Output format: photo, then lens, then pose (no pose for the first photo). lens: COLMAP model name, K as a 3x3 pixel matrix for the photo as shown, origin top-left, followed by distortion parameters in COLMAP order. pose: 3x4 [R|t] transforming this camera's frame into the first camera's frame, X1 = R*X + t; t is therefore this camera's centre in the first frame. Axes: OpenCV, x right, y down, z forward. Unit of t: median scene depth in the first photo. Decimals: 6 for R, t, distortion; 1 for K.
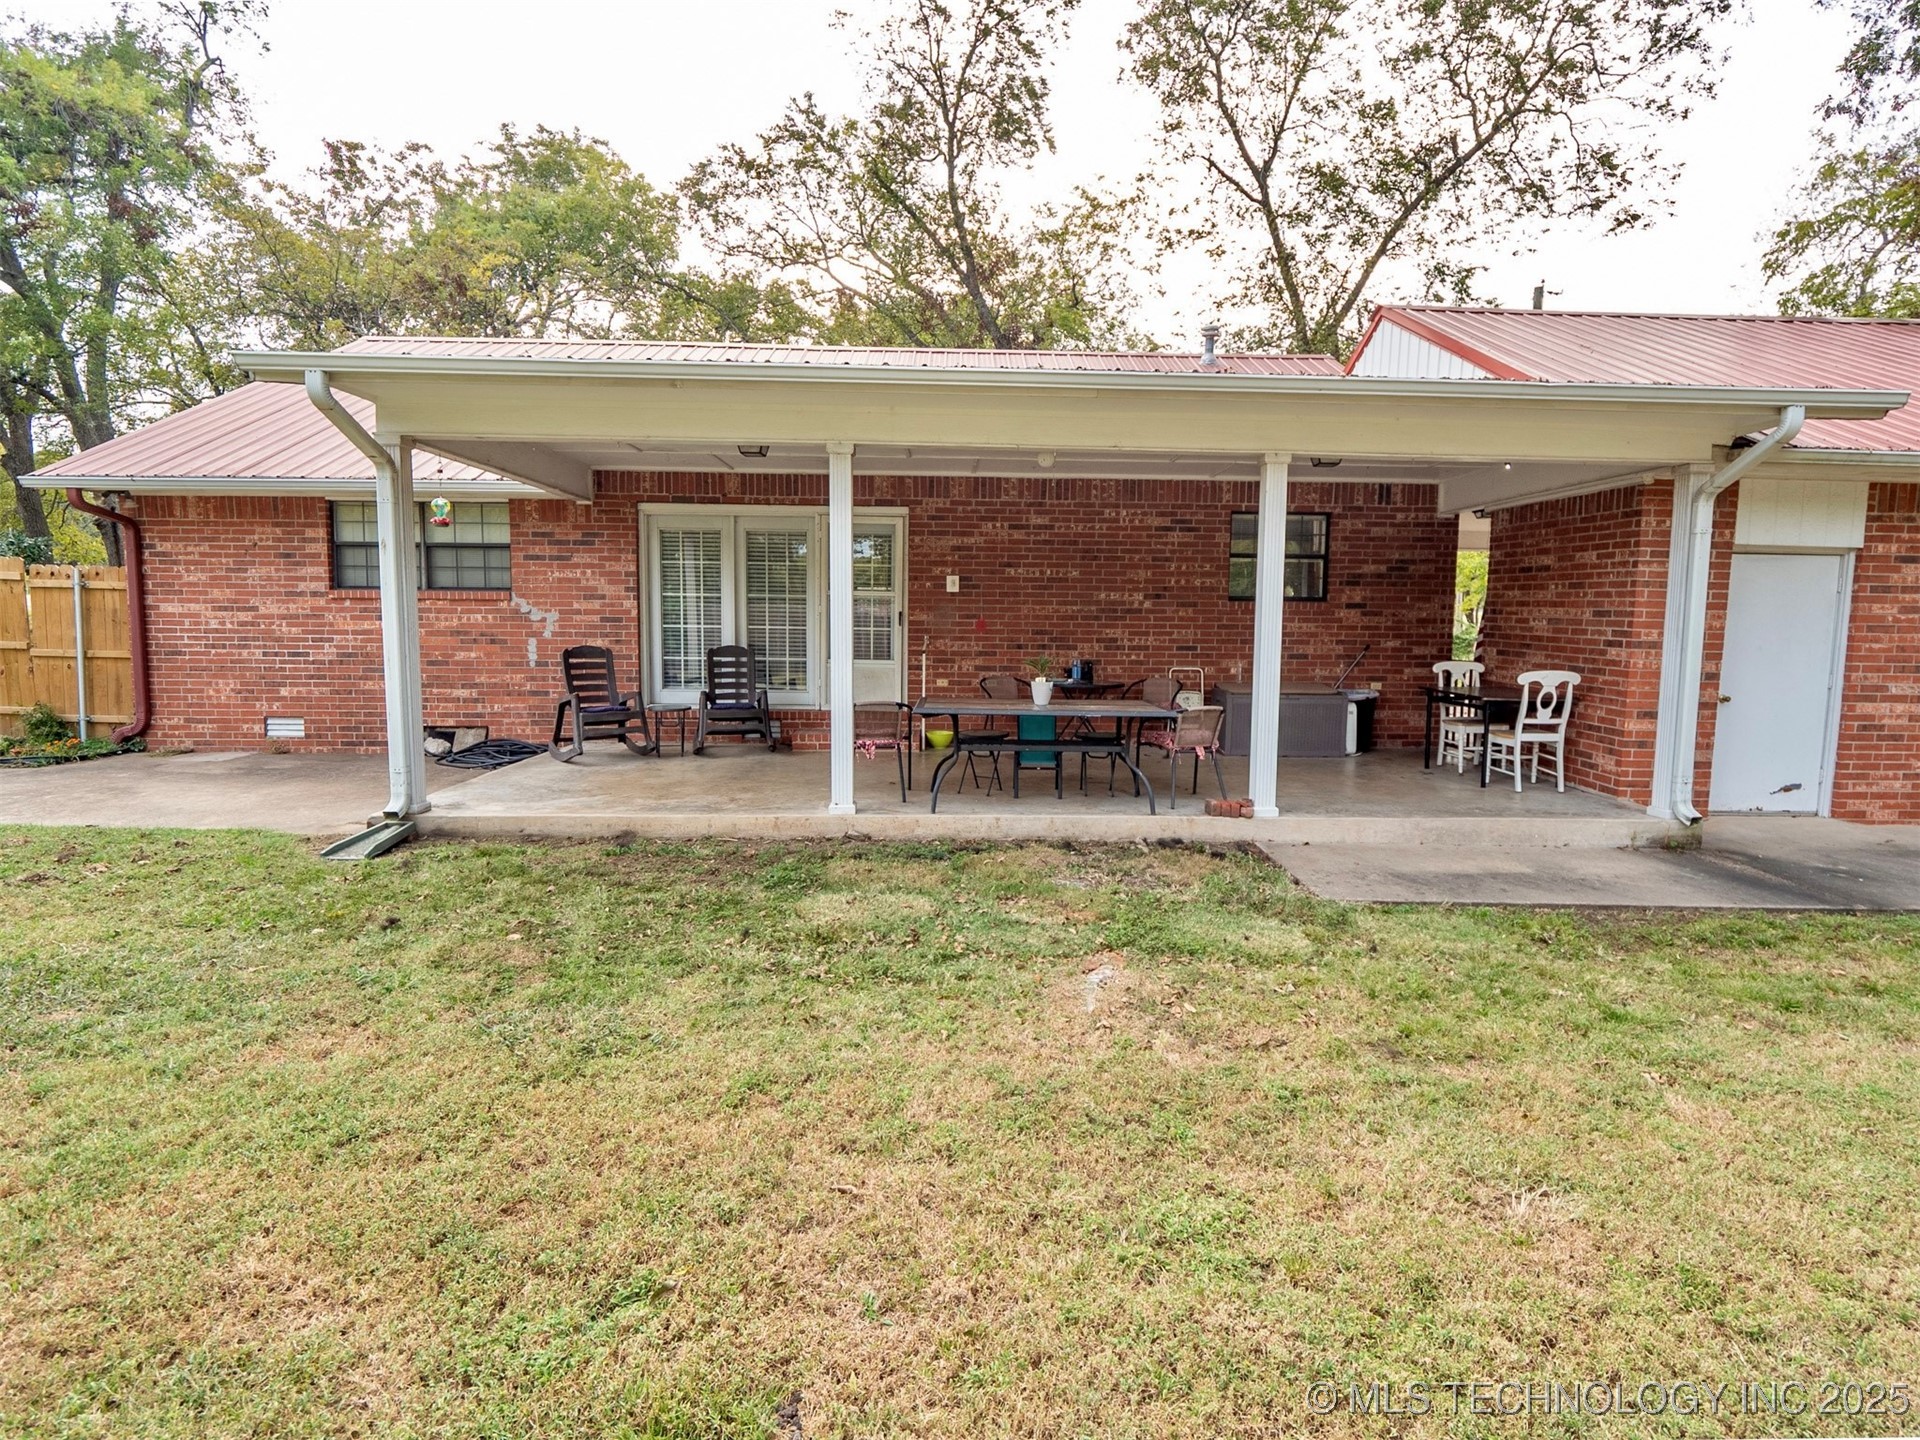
lens RADIAL K [[955.3, 0, 982.0], [0, 955.3, 700.4], [0, 0, 1]] dist [-0.000684, -0.010640]
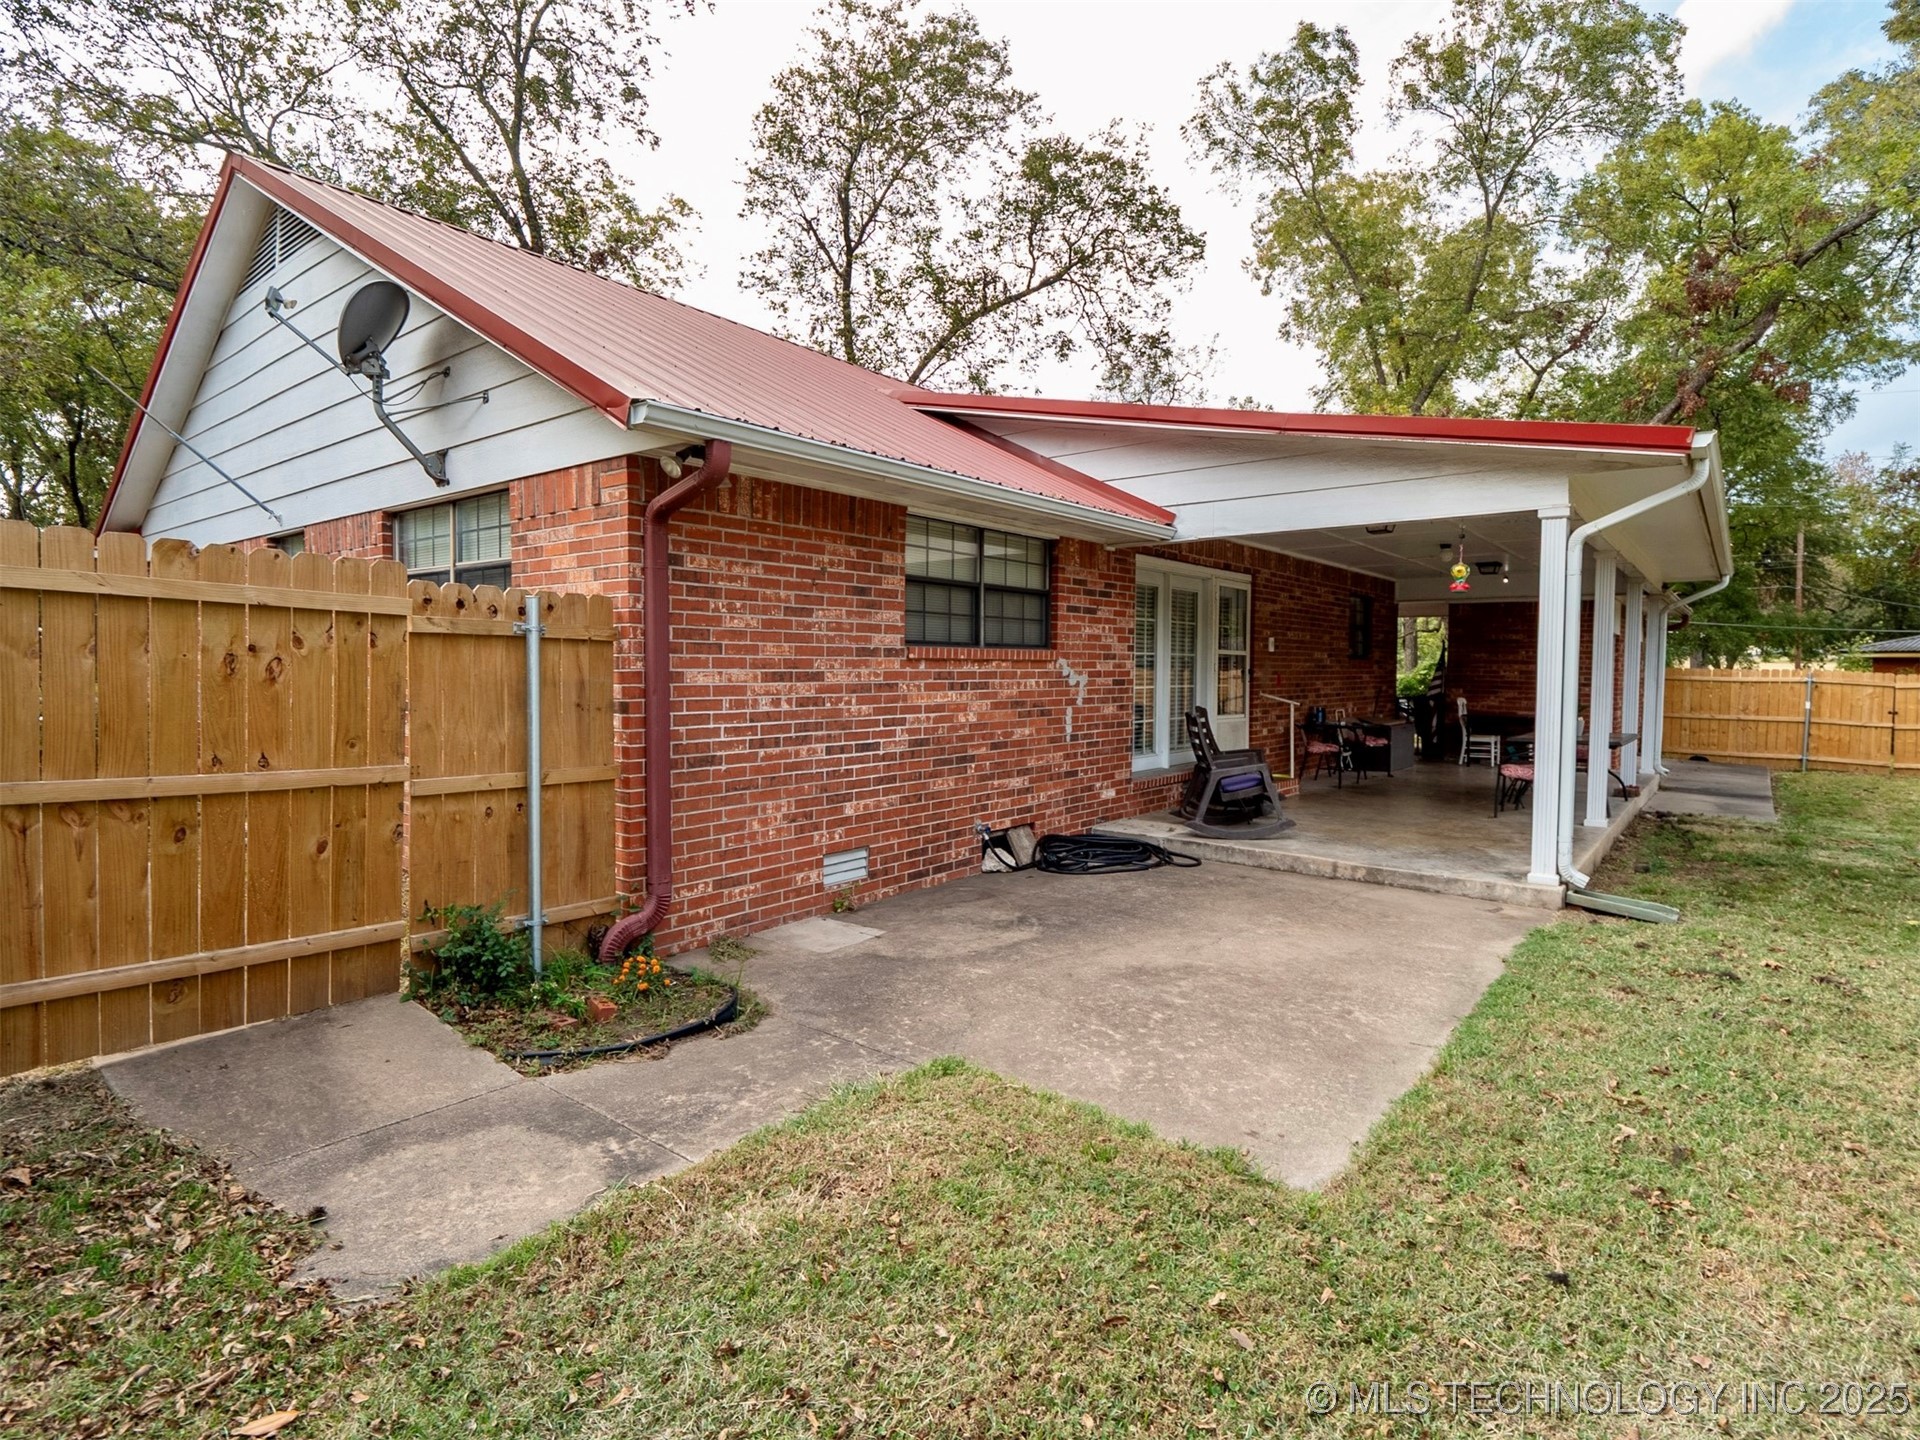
lens RADIAL K [[955.3, 0, 982.0], [0, 955.3, 700.4], [0, 0, 1]] dist [-0.000684, -0.010640]
pose [[0.653948, -0.035658, 0.755699, -1.149956], [0.065351, 0.997817, -0.009470, -0.068524], [-0.753711, 0.055578, 0.654851, 0.526779]]
